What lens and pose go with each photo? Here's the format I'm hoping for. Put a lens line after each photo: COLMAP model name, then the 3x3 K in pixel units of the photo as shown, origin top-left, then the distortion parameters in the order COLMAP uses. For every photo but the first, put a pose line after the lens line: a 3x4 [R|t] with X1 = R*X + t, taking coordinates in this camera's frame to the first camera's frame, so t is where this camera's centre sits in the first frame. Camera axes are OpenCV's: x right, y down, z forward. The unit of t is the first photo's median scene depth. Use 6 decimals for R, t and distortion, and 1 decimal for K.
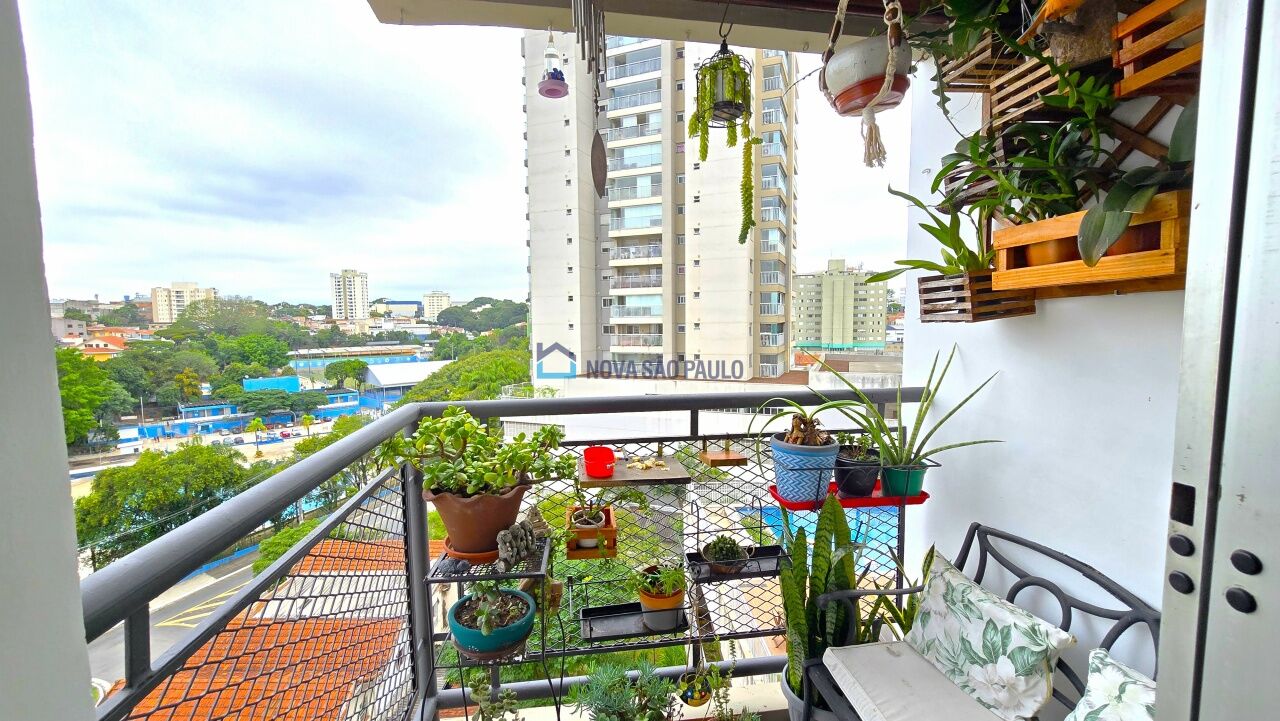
lens RADIAL K [[524.4, 0, 643.0], [0, 524.4, 367.1], [0, 0, 1]] dist [-0.002164, -0.000316]
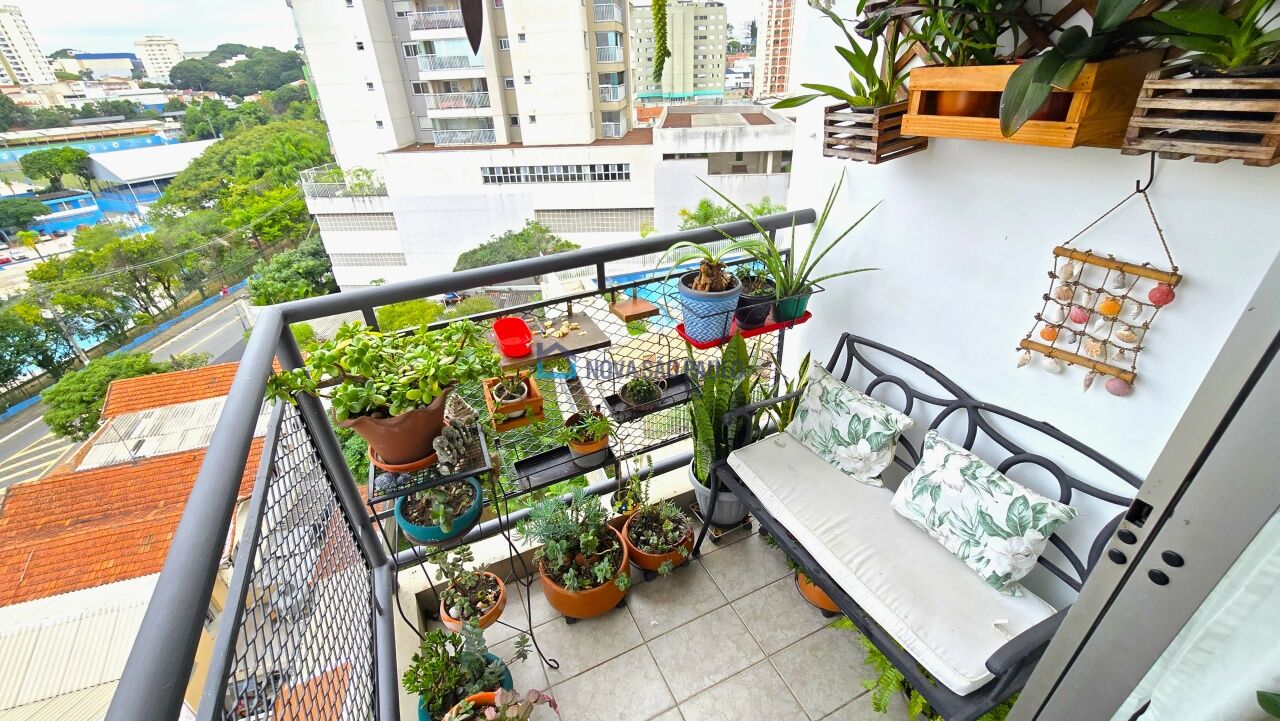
lens RADIAL K [[524.4, 0, 648.2], [0, 524.4, 368.6], [0, 0, 1]] dist [-0.002164, -0.000316]
pose [[0.954521, -0.169312, 0.245404, -0.093746], [0.052314, 0.905451, 0.421215, -0.156797], [-0.293518, -0.389221, 0.873129, 0.079653]]
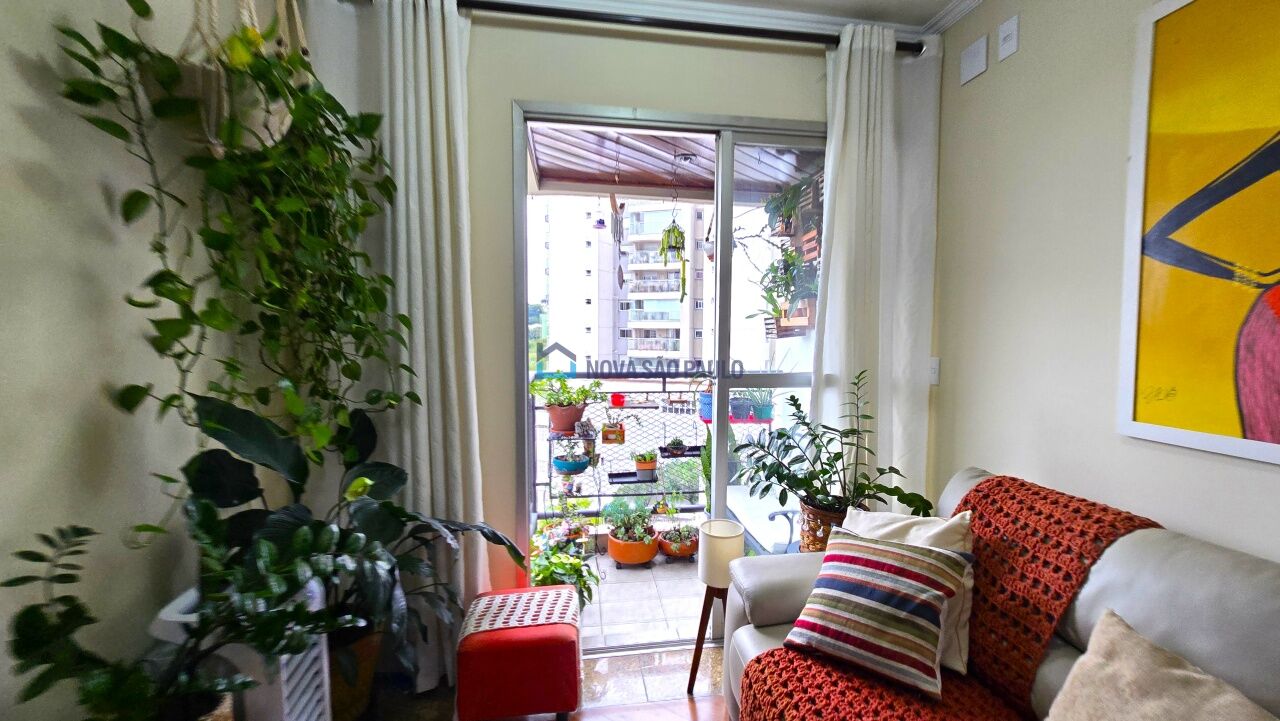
lens RADIAL K [[524.4, 0, 668.9], [0, 524.4, 355.9], [0, 0, 1]] dist [-0.002164, -0.000316]
pose [[0.999684, 0.018262, 0.017281, 0.089270], [-0.017738, 0.999393, -0.029994, 0.062073], [-0.017819, 0.029678, 0.999401, -1.196248]]
